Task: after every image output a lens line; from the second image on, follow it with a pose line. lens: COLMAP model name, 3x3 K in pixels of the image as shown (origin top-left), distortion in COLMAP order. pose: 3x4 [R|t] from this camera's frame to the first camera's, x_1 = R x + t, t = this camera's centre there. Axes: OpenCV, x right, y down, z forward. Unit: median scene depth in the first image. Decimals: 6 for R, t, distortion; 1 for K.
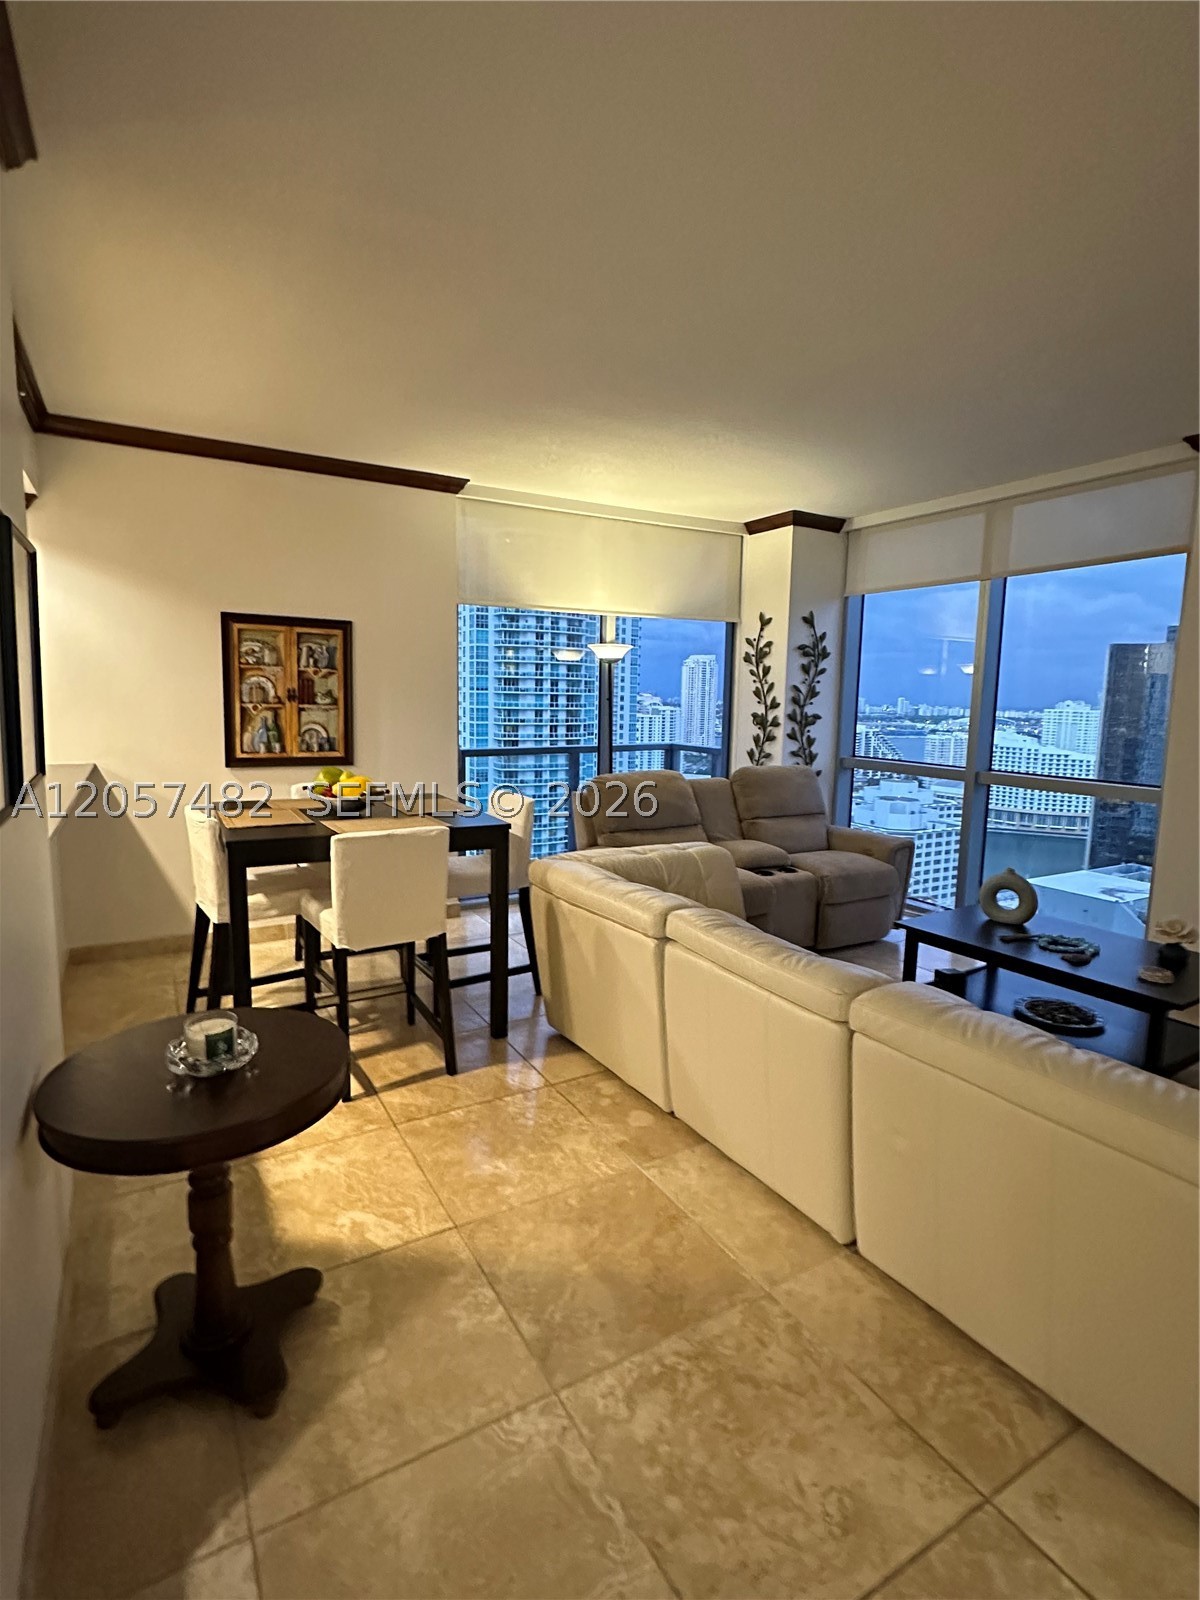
lens RADIAL K [[796.8, 0, 597.1], [0, 796.8, 798.0], [0, 0, 1]] dist [-0.003899, 0.001179]
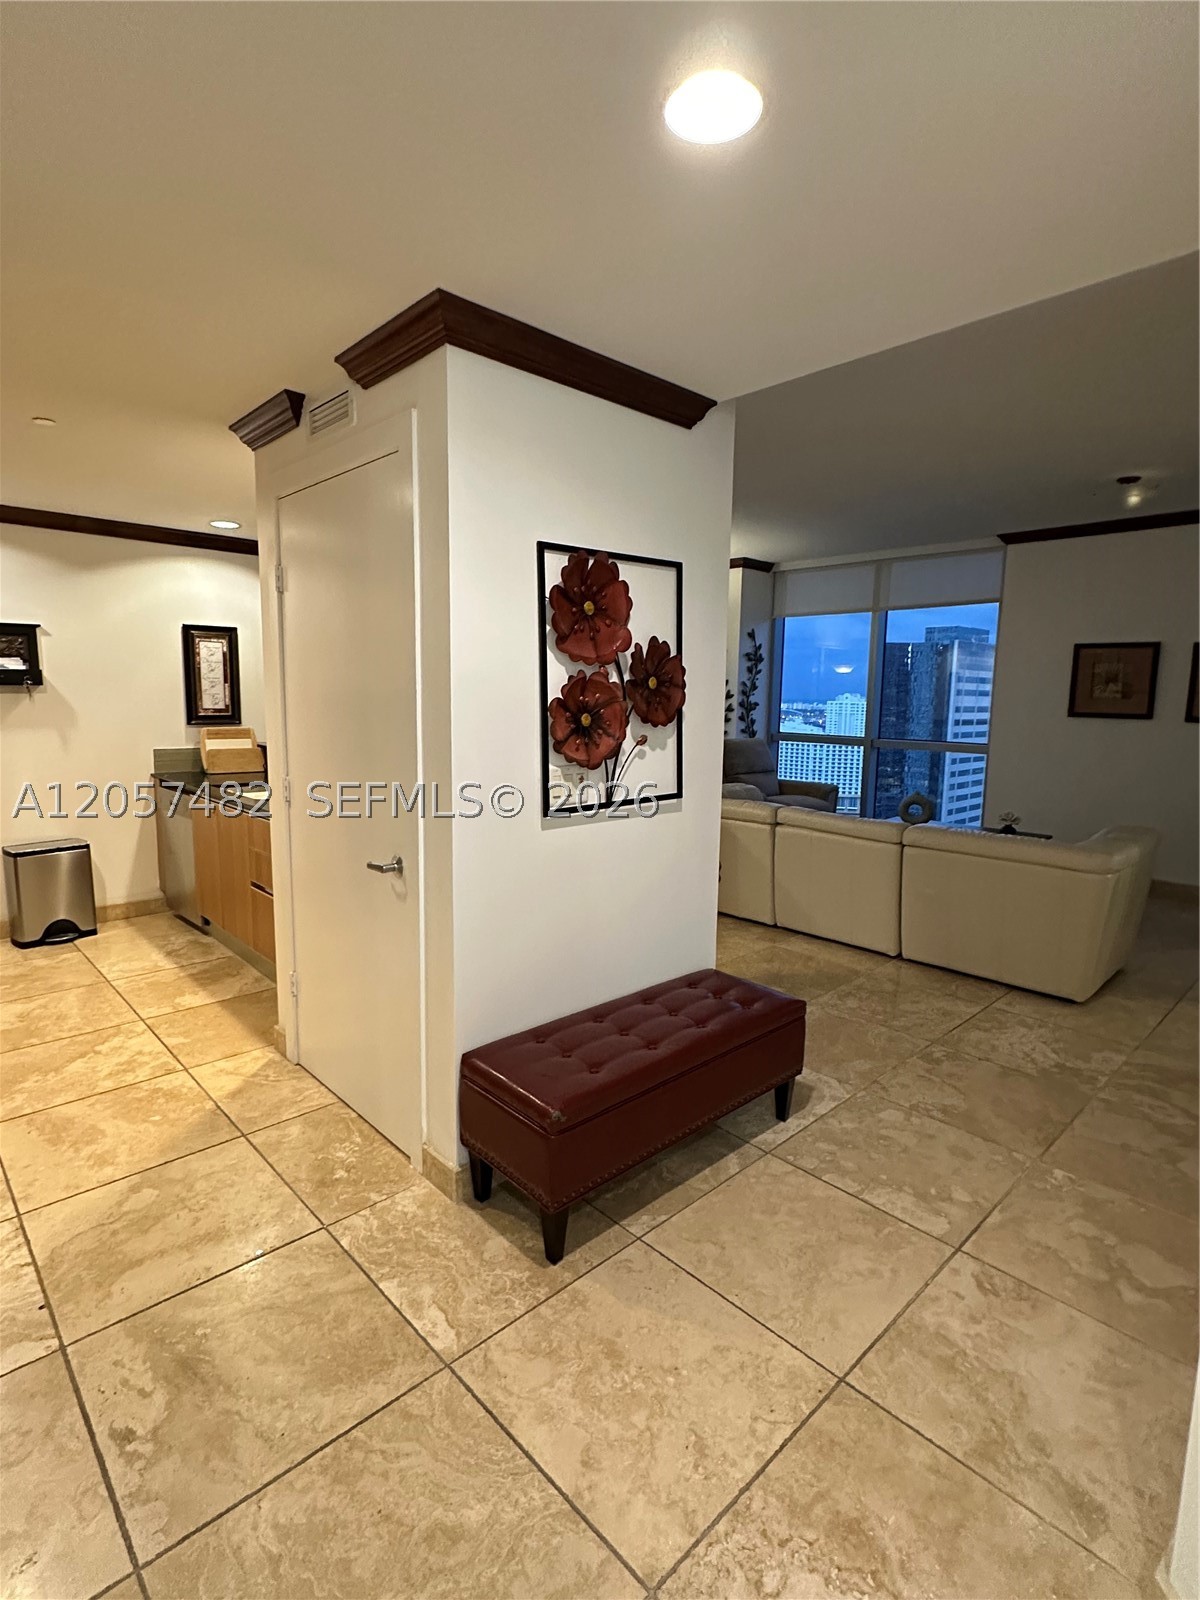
lens RADIAL K [[796.8, 0, 596.5], [0, 796.8, 801.6], [0, 0, 1]] dist [-0.003899, 0.001179]
pose [[0.973357, -0.035985, 0.226452, -0.434486], [0.033514, 0.999329, 0.014748, 0.052487], [-0.226831, -0.006766, 0.973911, -0.401978]]
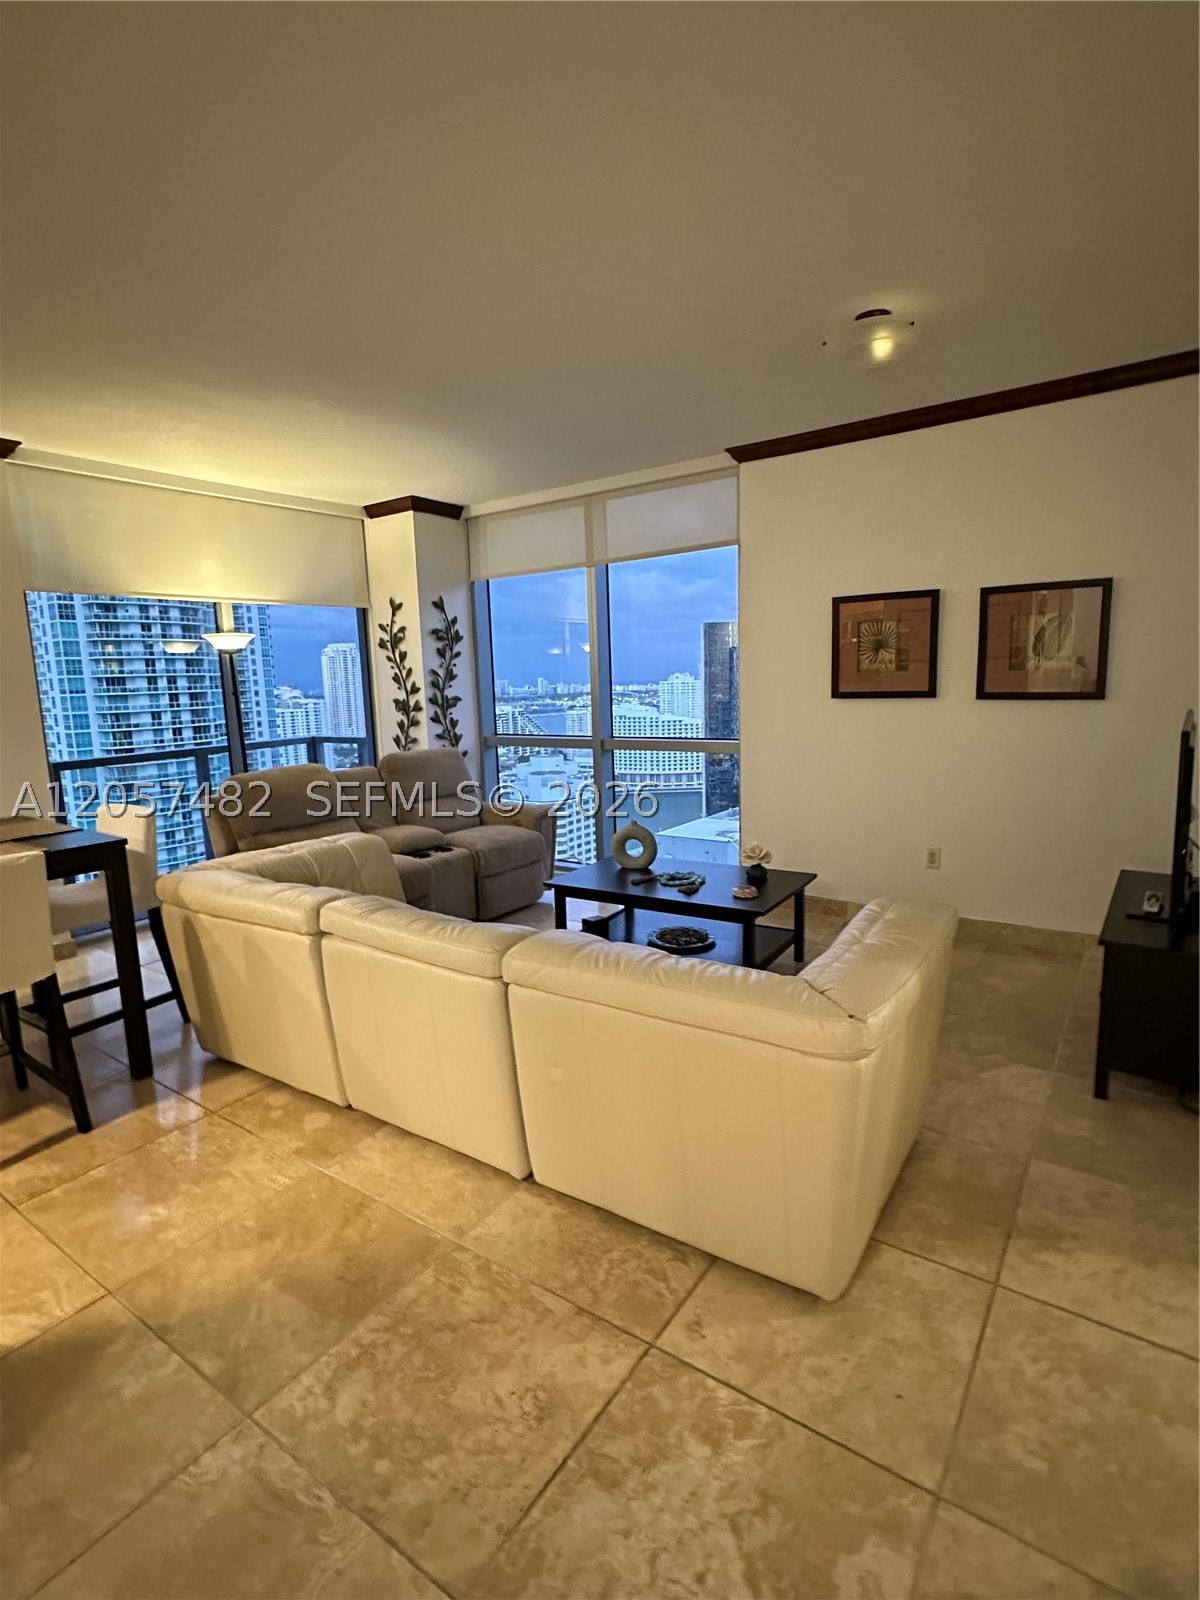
lens RADIAL K [[796.8, 0, 597.6], [0, 796.8, 801.4], [0, 0, 1]] dist [-0.003899, 0.001179]
pose [[0.906554, -0.111966, 0.406970, 0.008586], [0.103336, 0.993708, 0.043202, 0.005534], [-0.409246, 0.002889, 0.912419, -0.018746]]
